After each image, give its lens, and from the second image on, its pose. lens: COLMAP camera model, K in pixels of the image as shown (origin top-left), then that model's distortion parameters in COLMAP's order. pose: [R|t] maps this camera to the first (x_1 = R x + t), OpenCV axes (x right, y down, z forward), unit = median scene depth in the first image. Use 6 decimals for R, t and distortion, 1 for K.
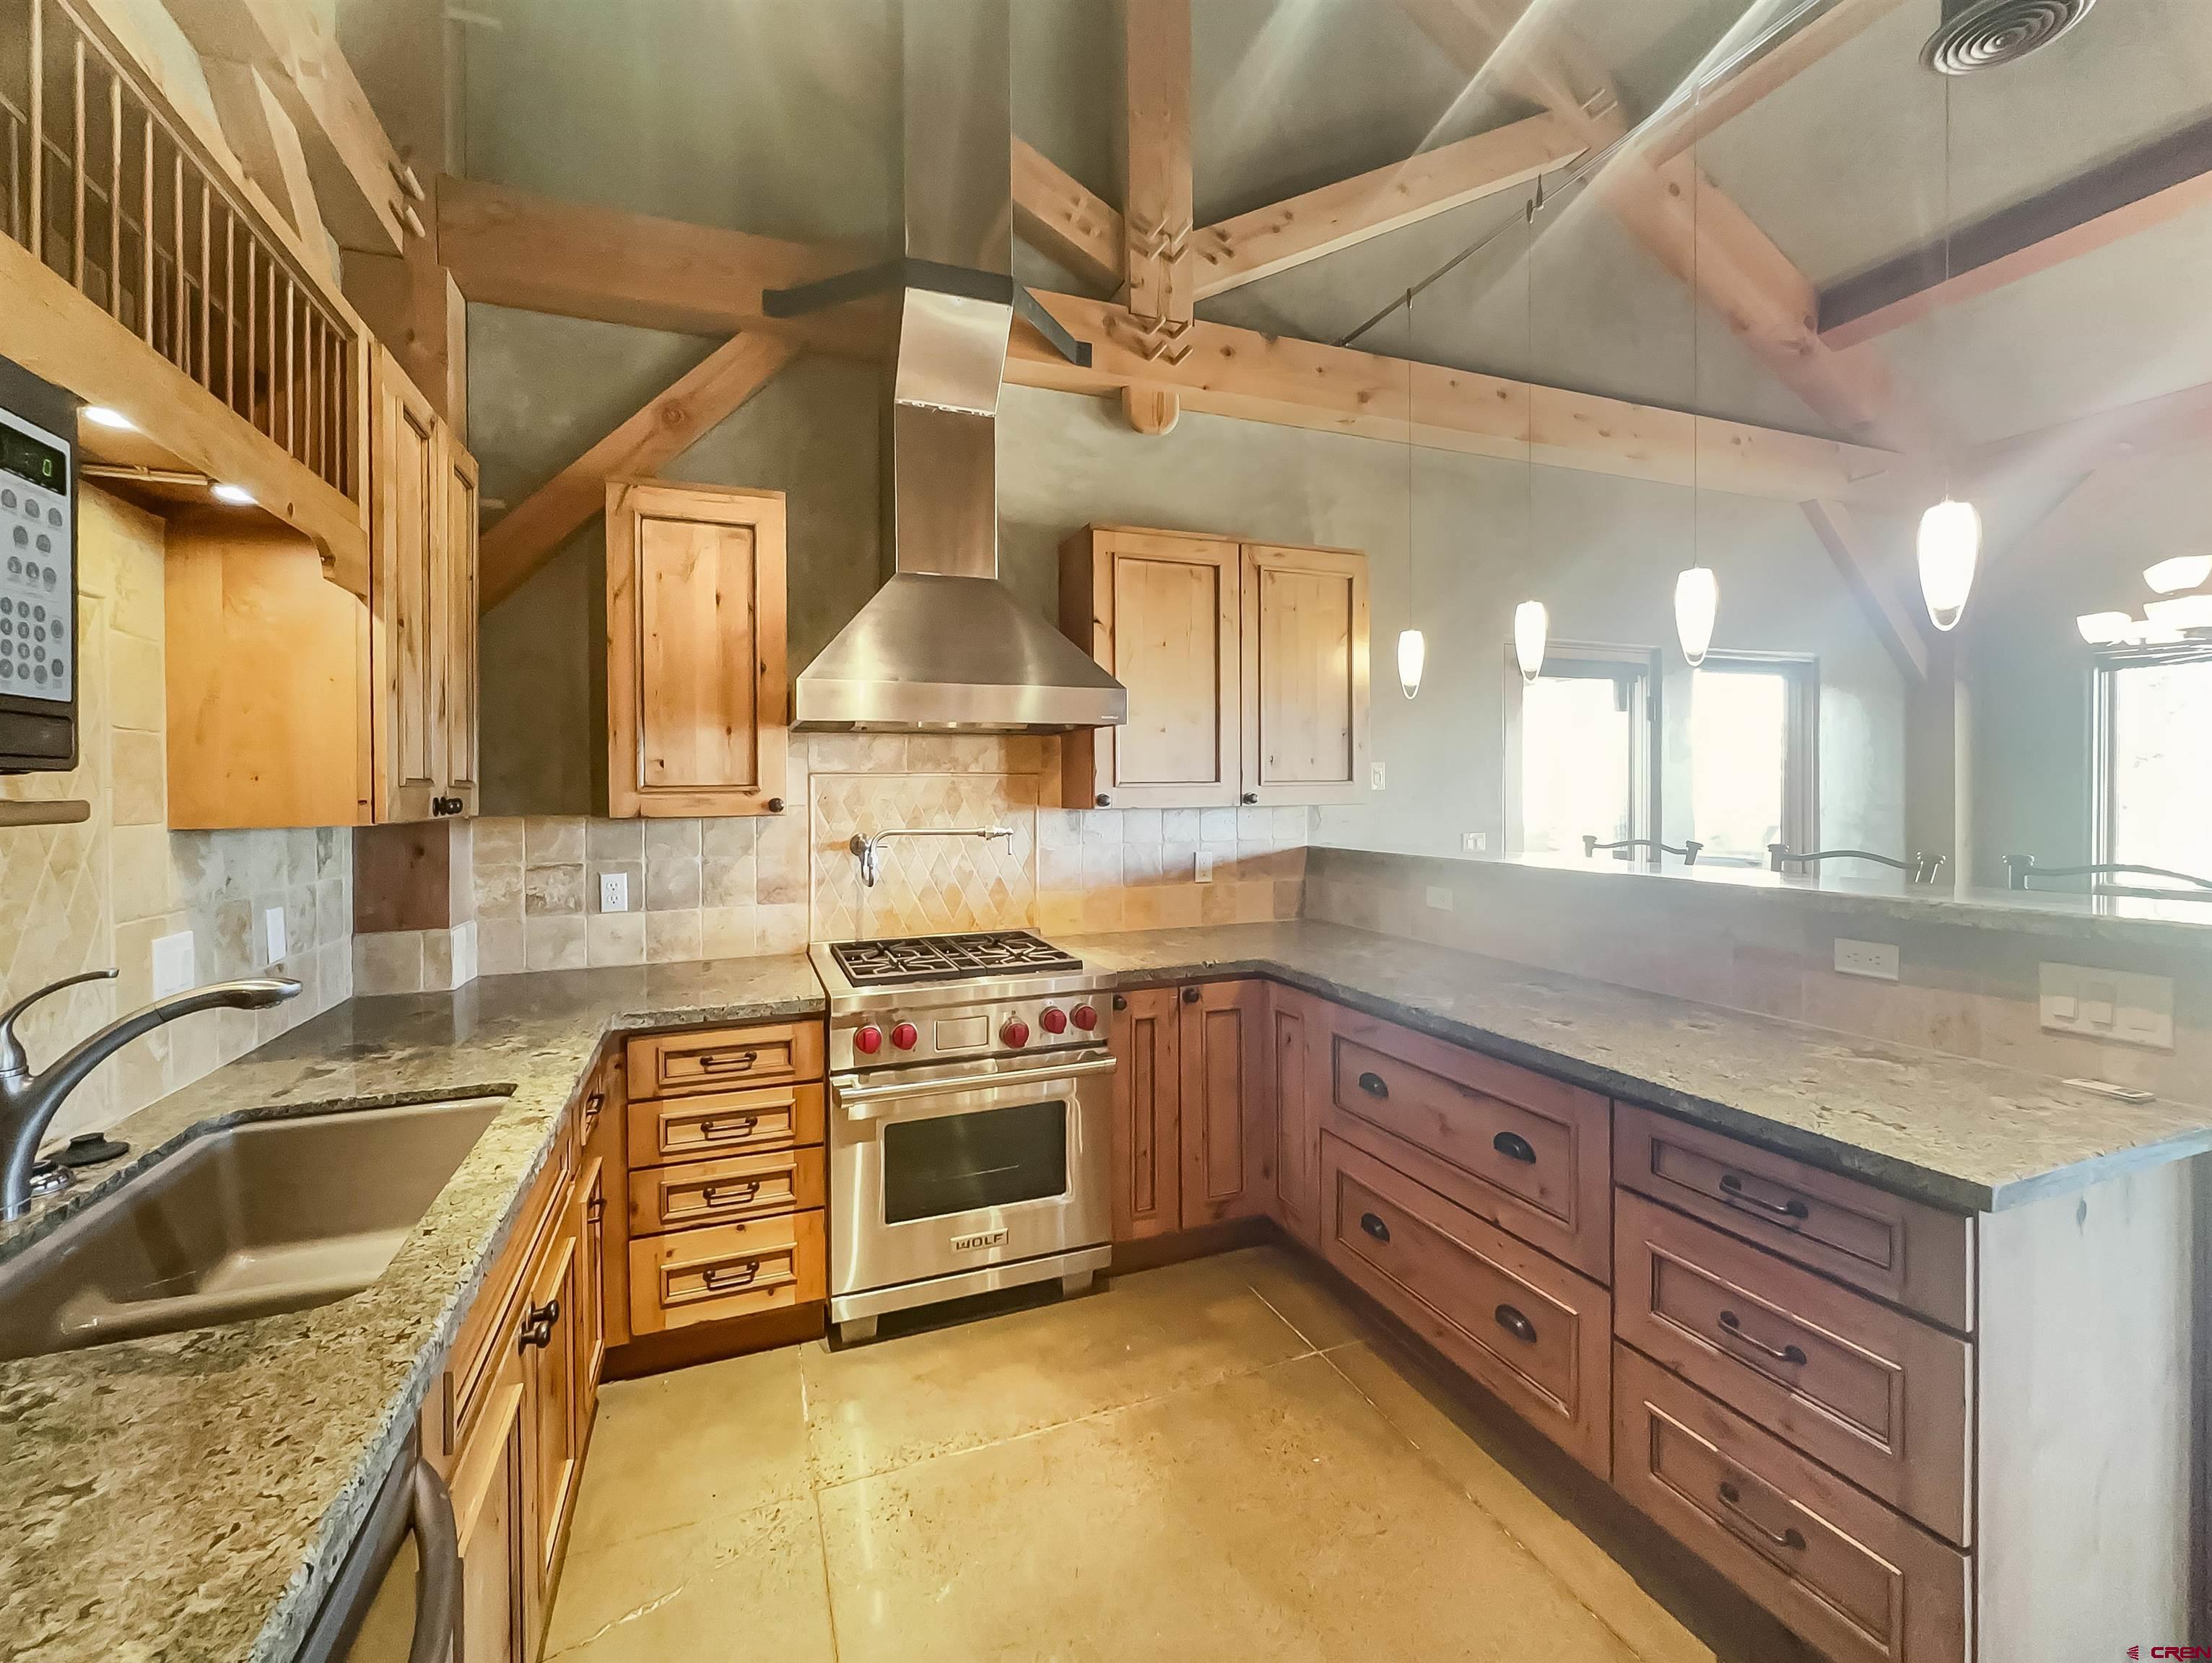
lens RADIAL K [[939.6, 0, 1089.1], [0, 939.6, 801.5], [0, 0, 1]] dist [0.000195, 0.000144]
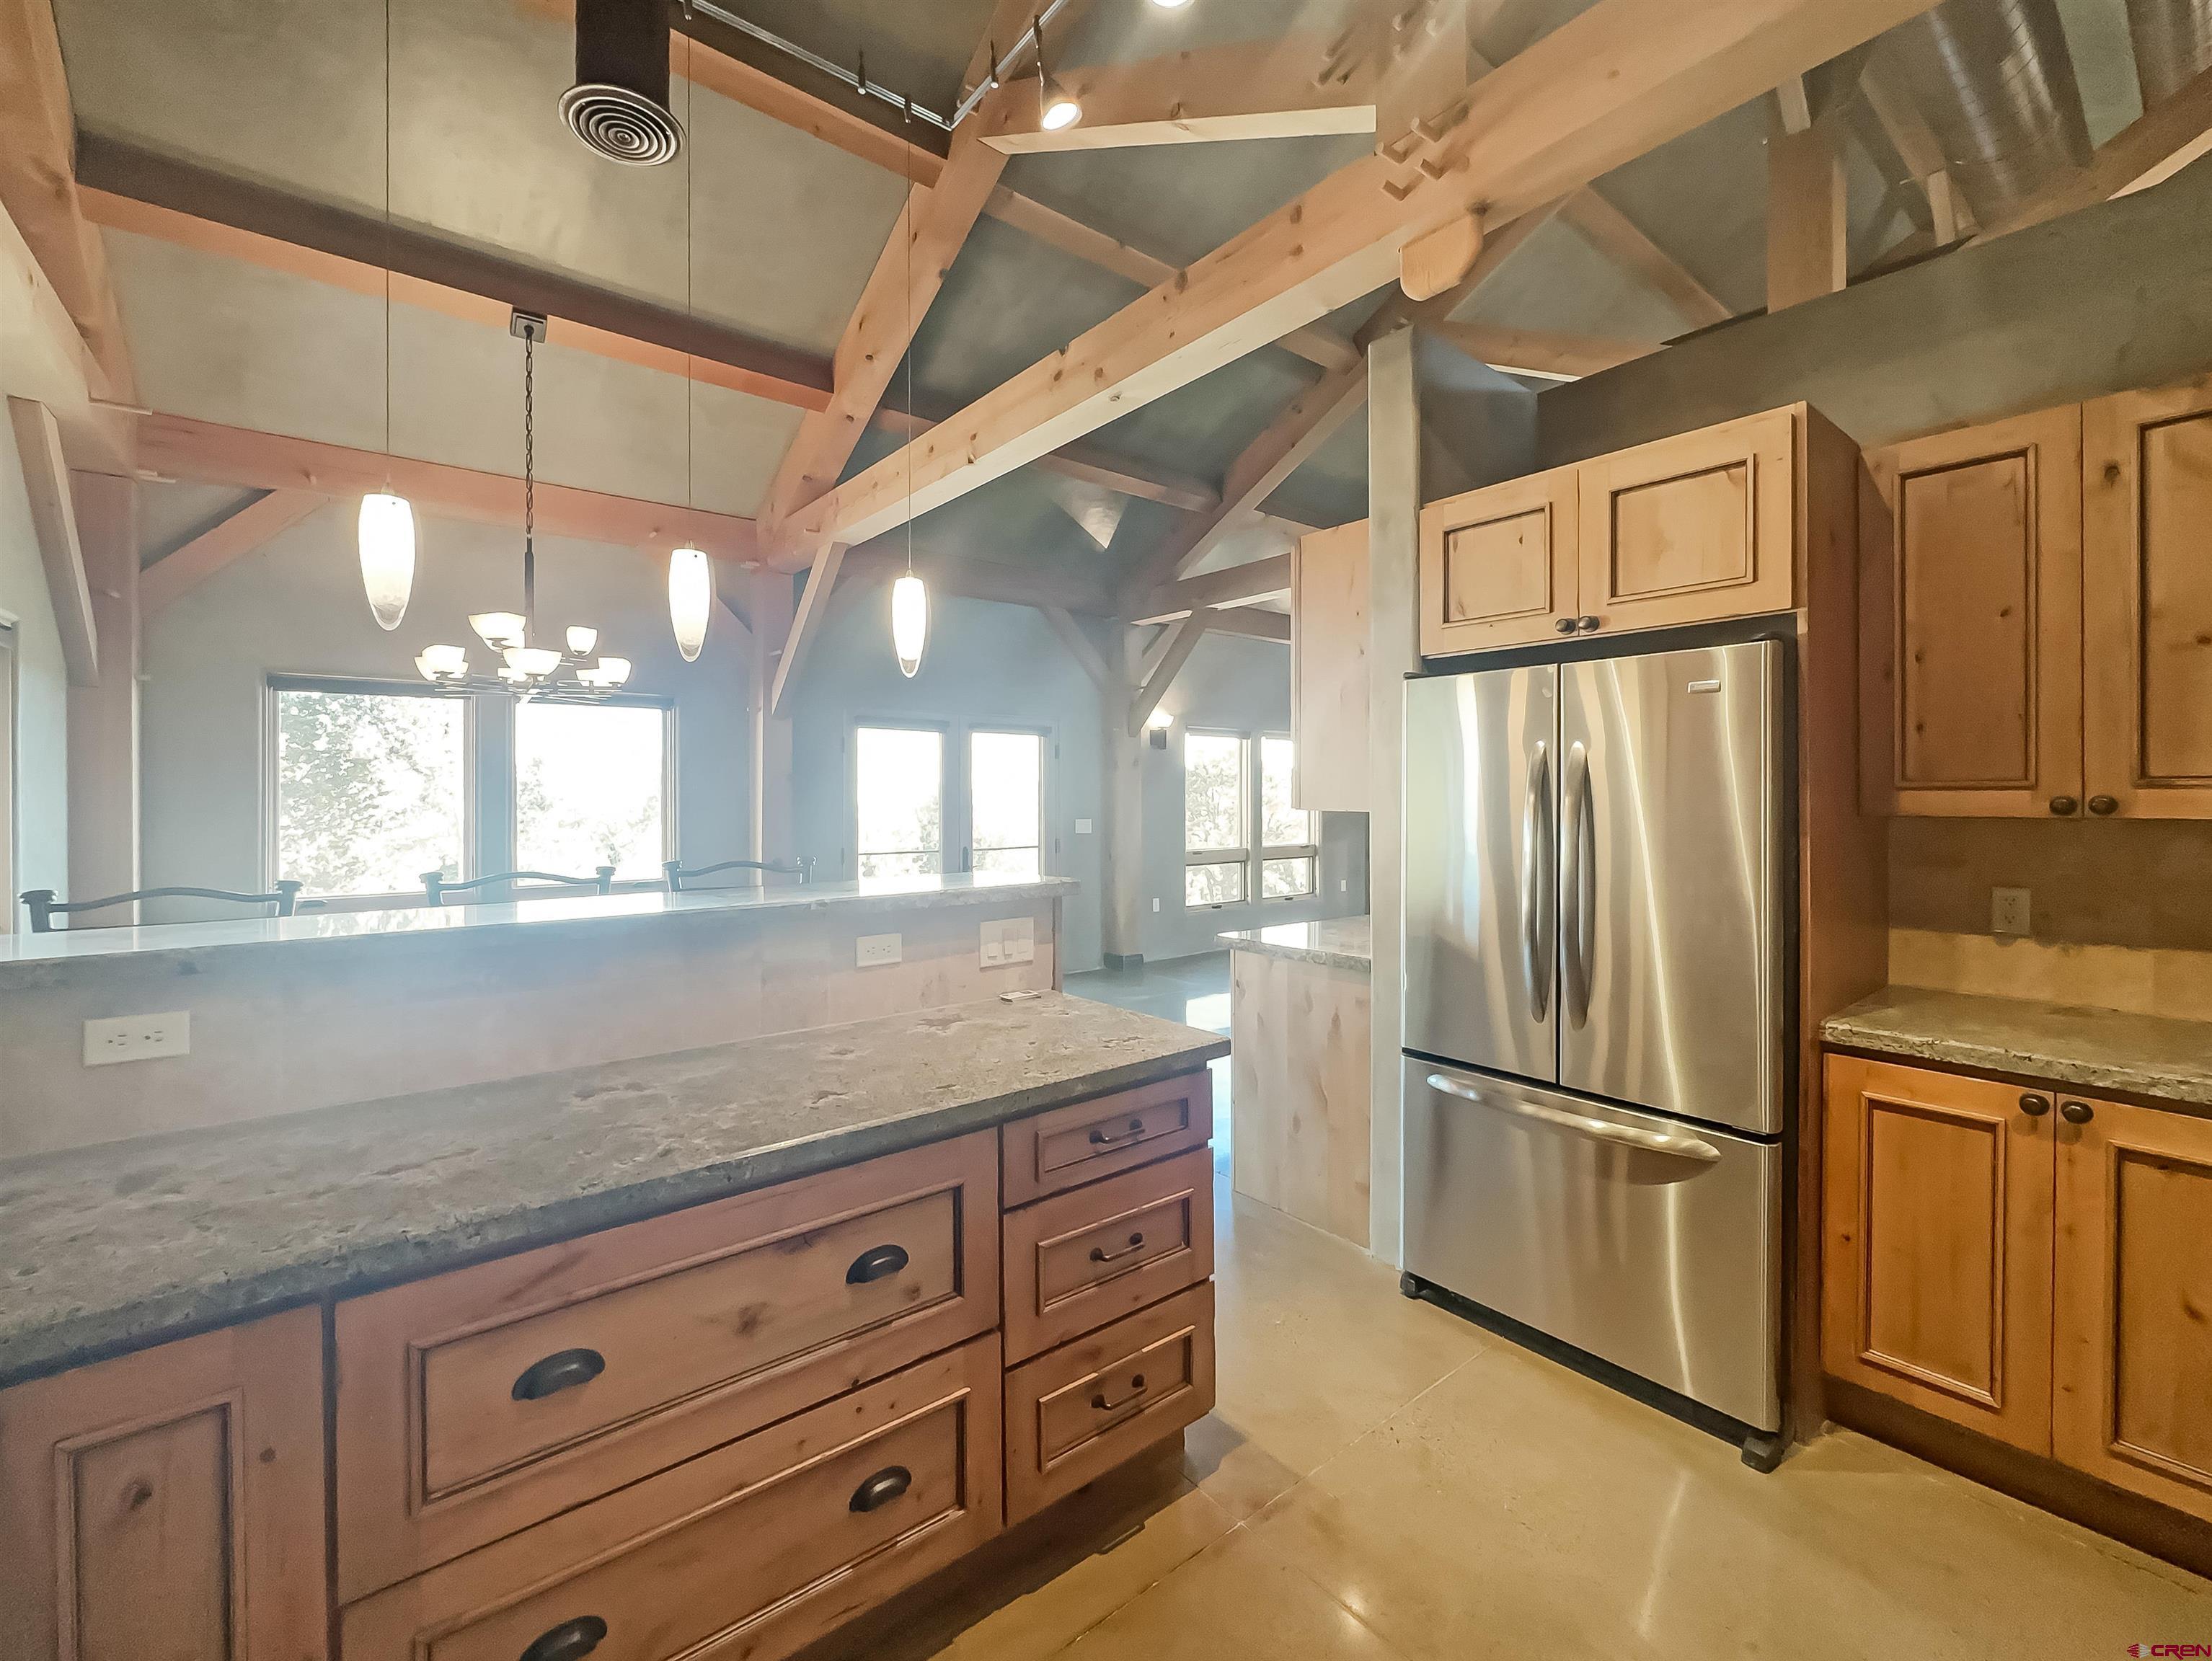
lens RADIAL K [[915.1, 0, 1106.0], [0, 915.1, 830.5], [0, 0, 1]] dist [-0.001153, -0.000117]
pose [[-0.293180, -0.021529, 0.955815, -0.341977], [0.021830, 0.999335, 0.029205, -0.004370], [-0.955808, 0.029428, -0.292515, 1.141355]]
